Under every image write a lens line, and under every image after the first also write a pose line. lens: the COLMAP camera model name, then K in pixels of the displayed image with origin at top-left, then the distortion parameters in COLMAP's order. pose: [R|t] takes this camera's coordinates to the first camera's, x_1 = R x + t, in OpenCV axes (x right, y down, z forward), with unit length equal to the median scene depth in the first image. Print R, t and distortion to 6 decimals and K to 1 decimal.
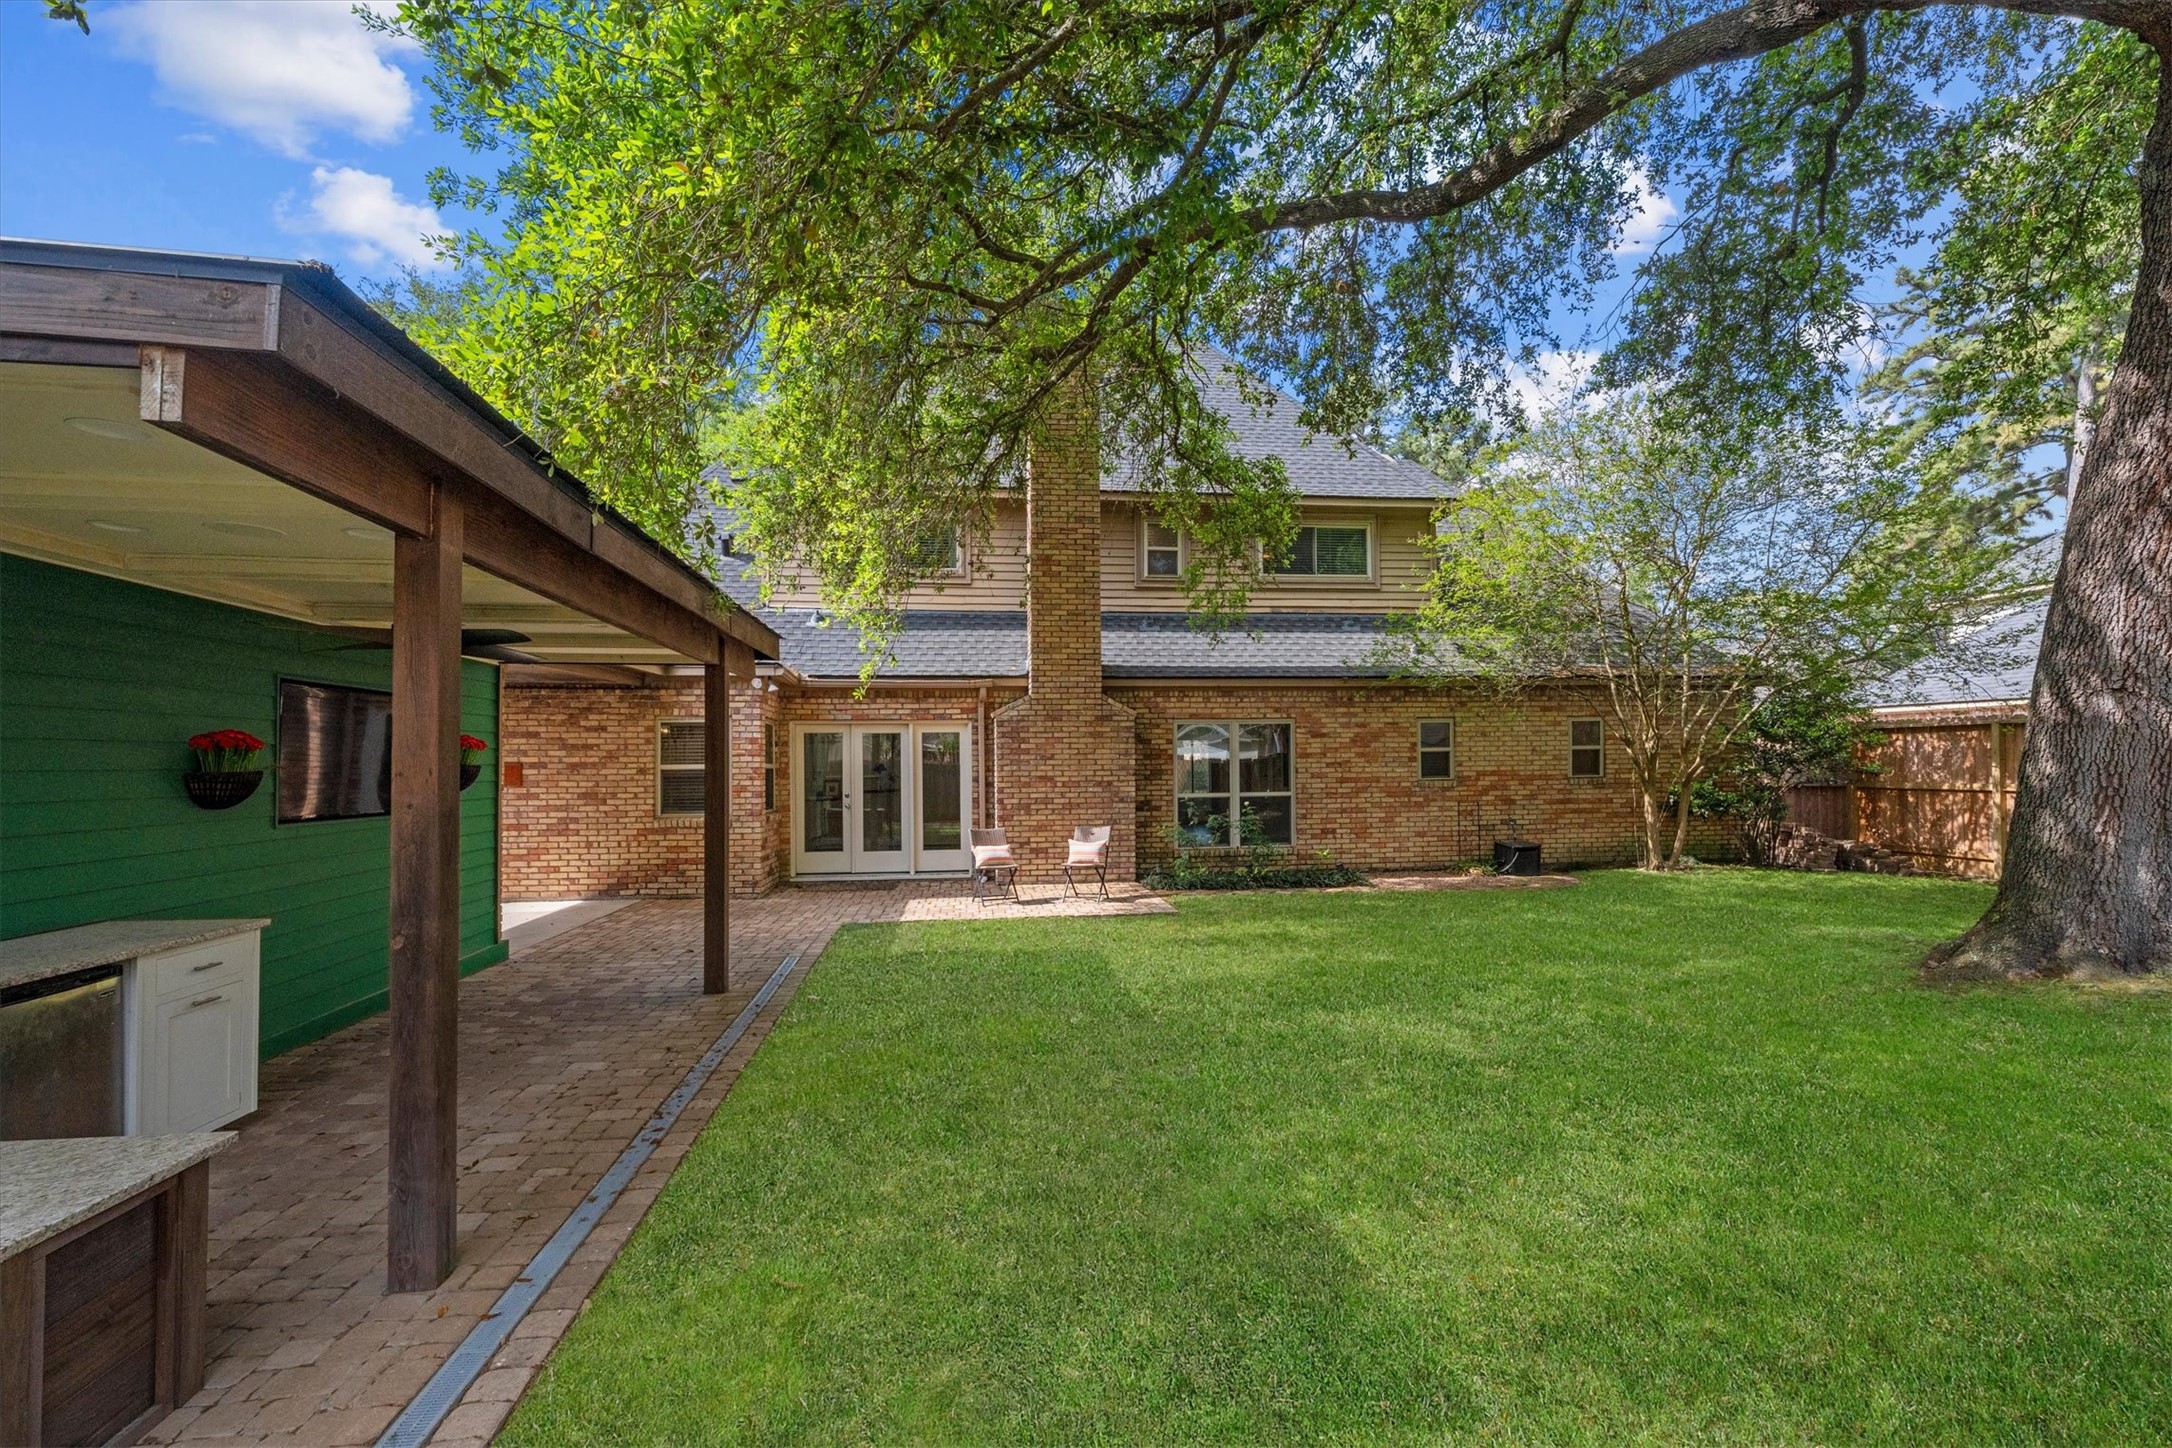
lens RADIAL K [[956.2, 0, 1078.0], [0, 956.2, 711.8], [0, 0, 1]] dist [-0.001193, -0.000398]
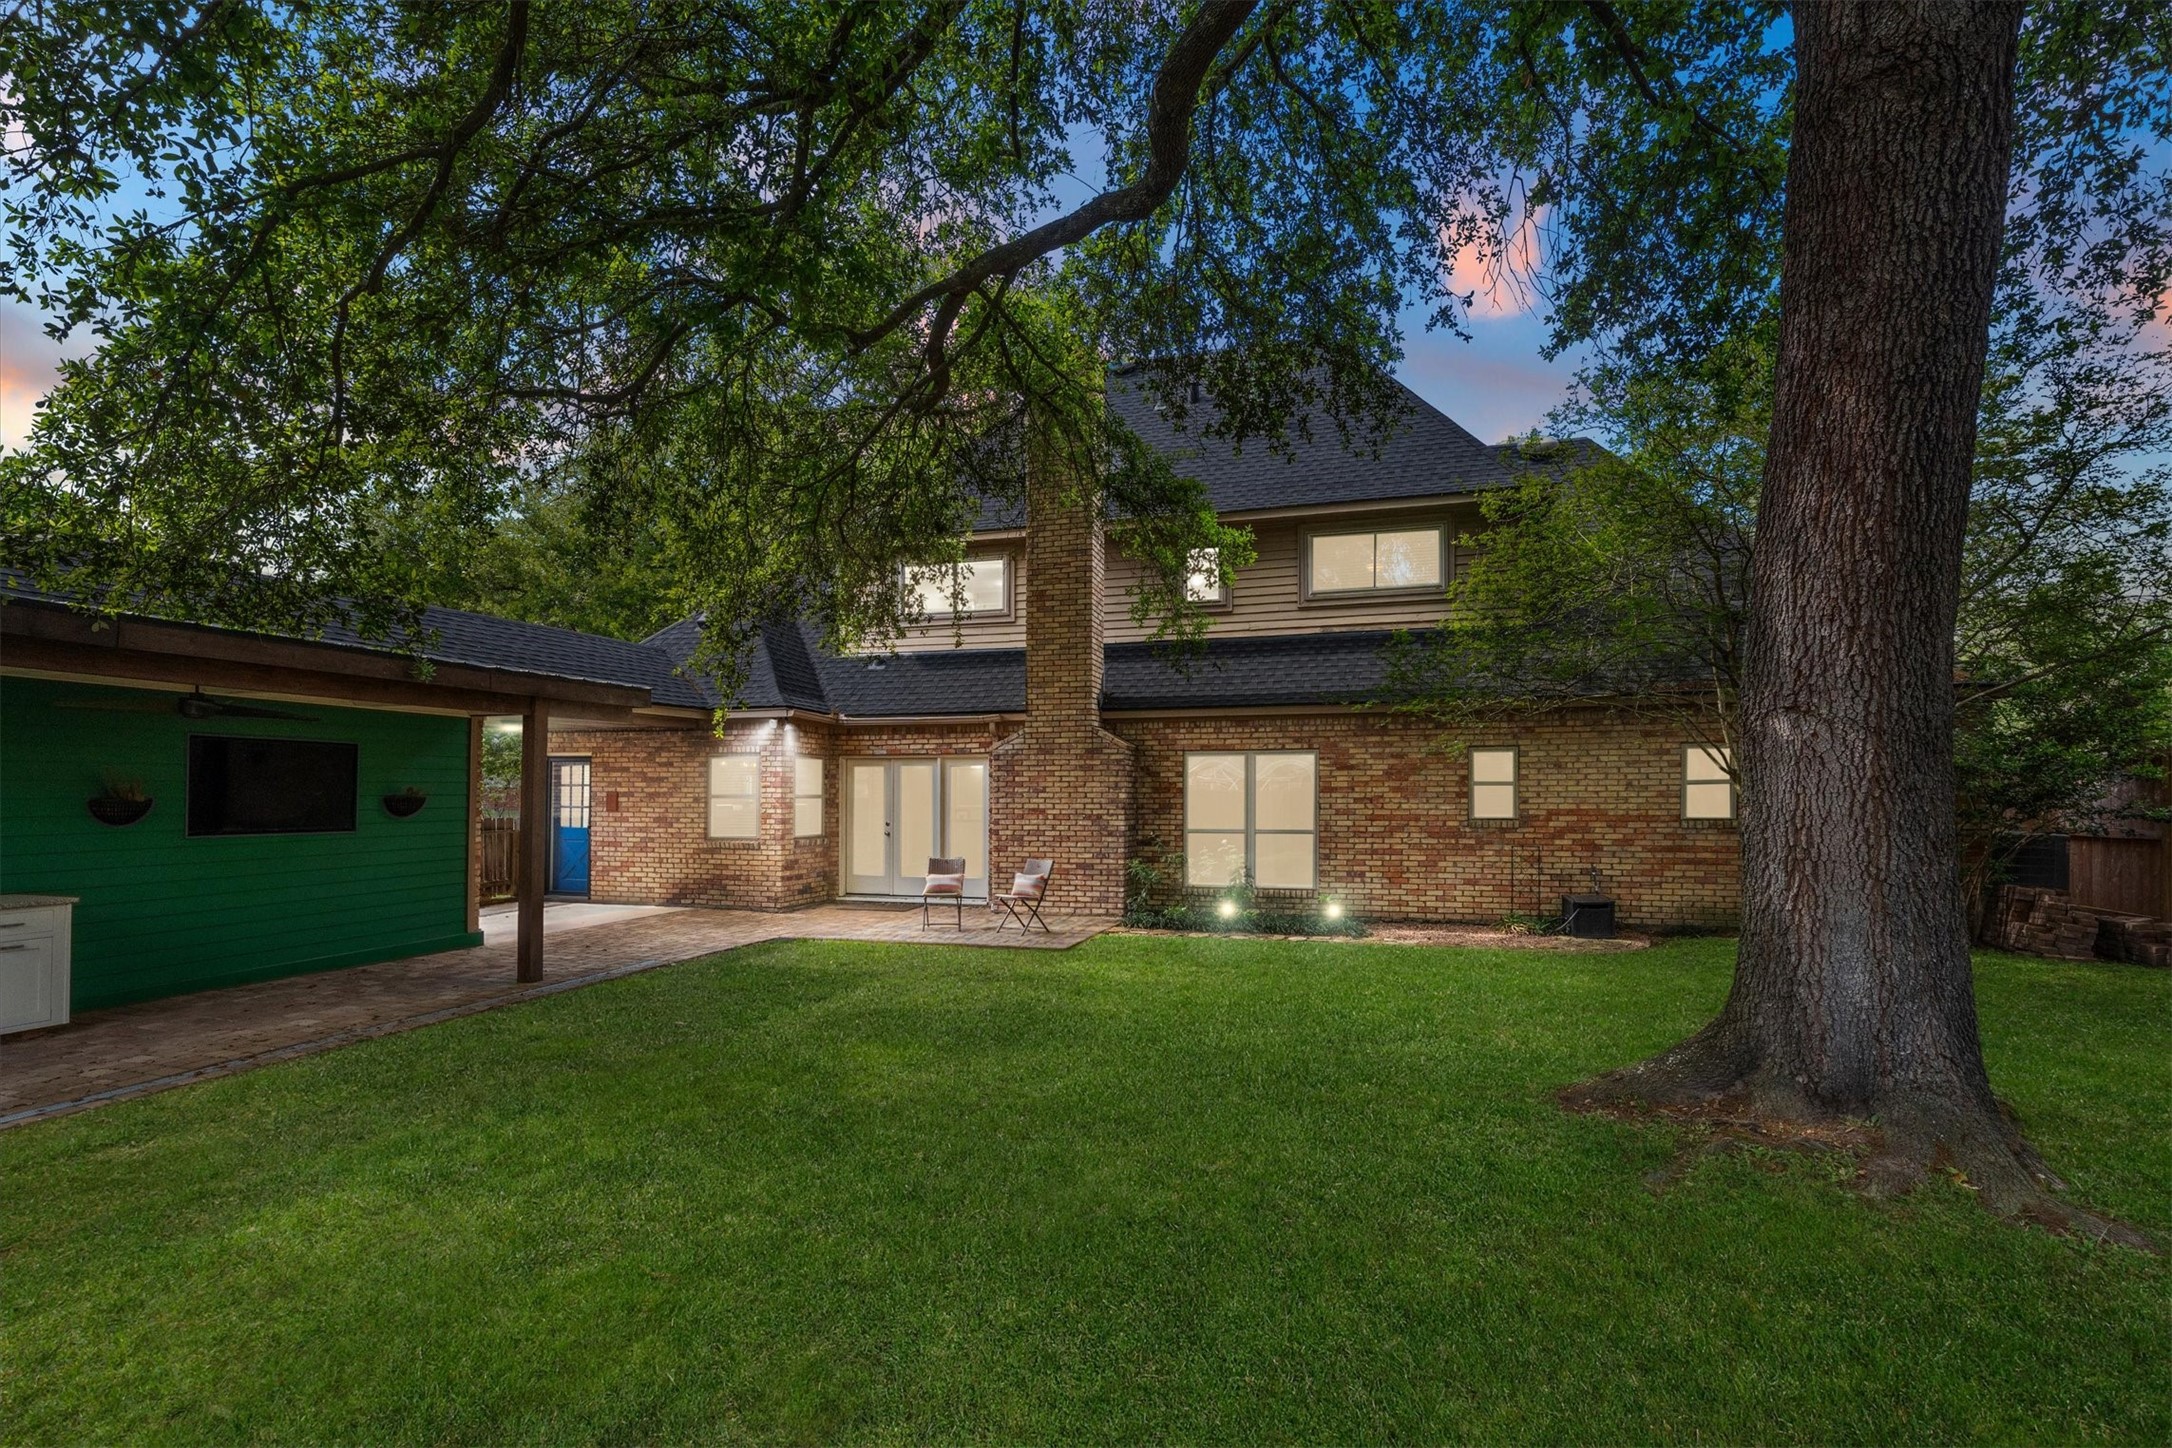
lens RADIAL K [[975.0, 0, 1087.9], [0, 975.0, 768.7], [0, 0, 1]] dist [0.003009, 0.000379]
pose [[0.923955, -0.001875, -0.382496, 0.440784], [0.013162, 0.999552, 0.026896, -0.002503], [0.382274, -0.029885, 0.923566, 0.069542]]
